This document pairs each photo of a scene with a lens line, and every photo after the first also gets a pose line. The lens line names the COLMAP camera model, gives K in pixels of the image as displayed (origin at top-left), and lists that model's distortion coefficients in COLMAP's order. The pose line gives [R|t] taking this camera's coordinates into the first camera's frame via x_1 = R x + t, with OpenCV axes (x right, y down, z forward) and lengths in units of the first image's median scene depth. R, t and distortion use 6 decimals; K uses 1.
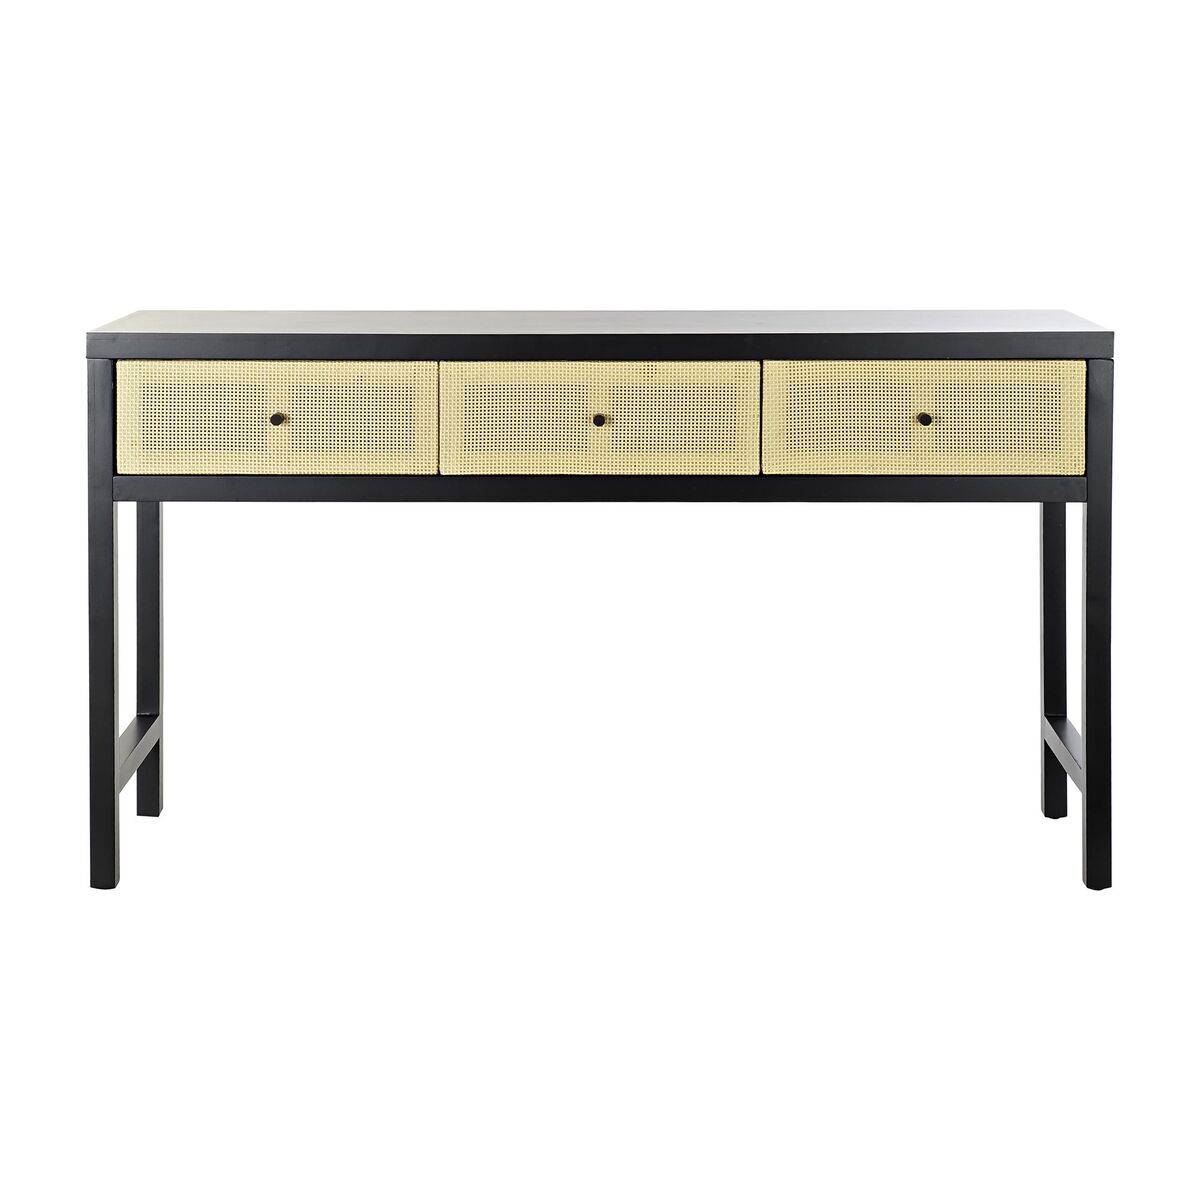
lens RADIAL K [[2735.0, 0, 599.9], [0, 2735.0, 599.2], [0, 0, 1]] dist [0.099242, 0.000000]
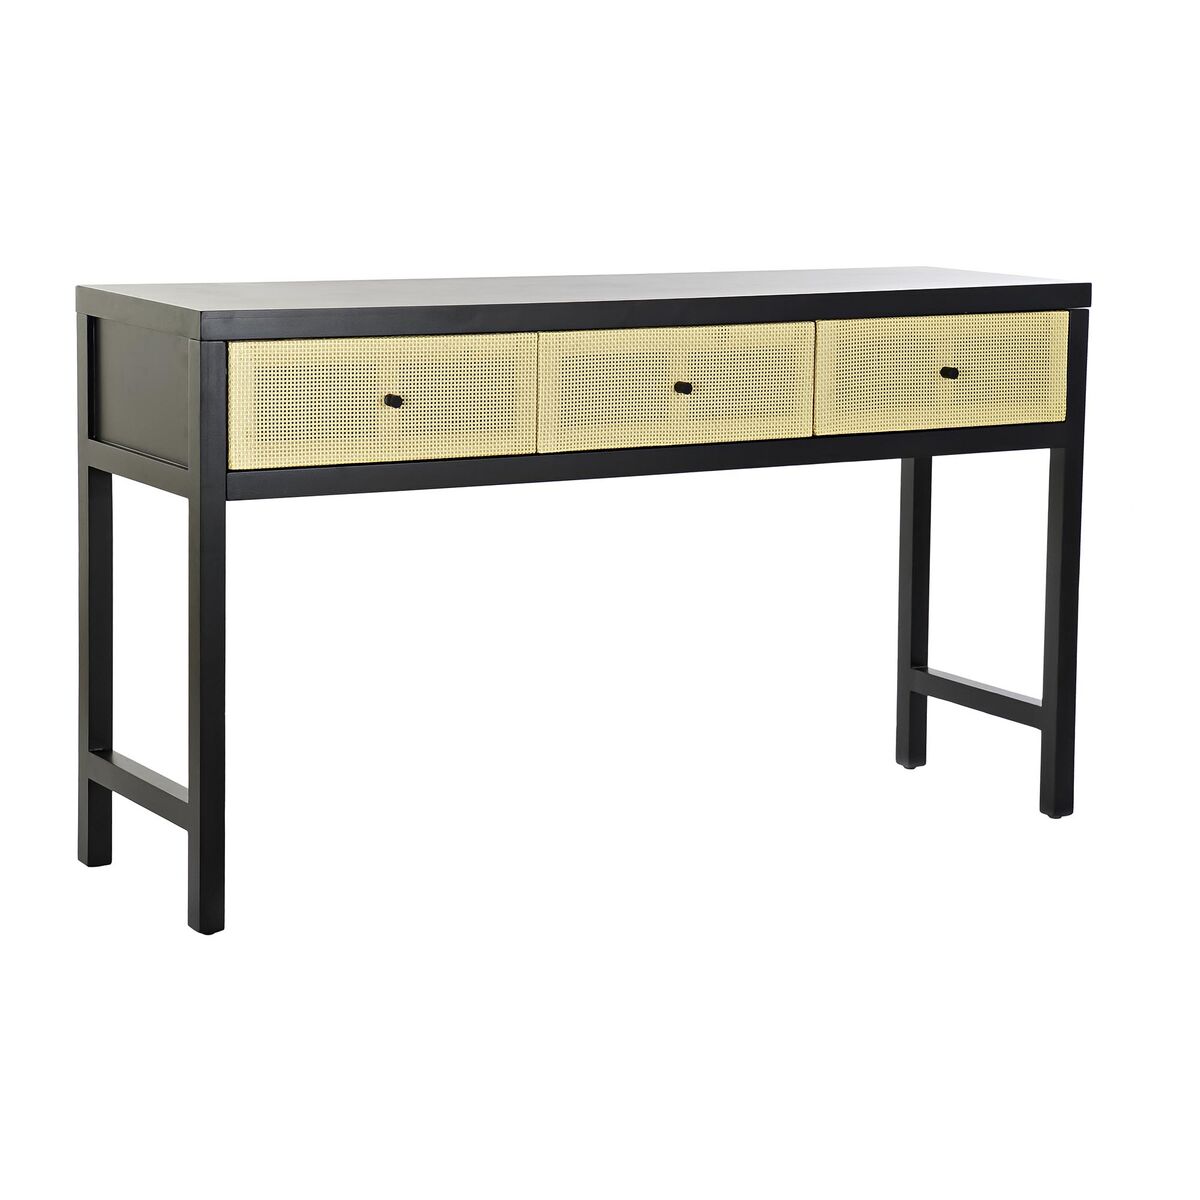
lens RADIAL K [[3220.3, 0, 611.1], [0, 3220.3, 591.6], [0, 0, 1]] dist [0.482249, 0.000000]
pose [[0.856559, -0.073619, 0.510771, -0.608345], [0.082317, 0.996590, 0.005597, -0.002344], [-0.509441, 0.037251, 0.859699, 0.037171]]
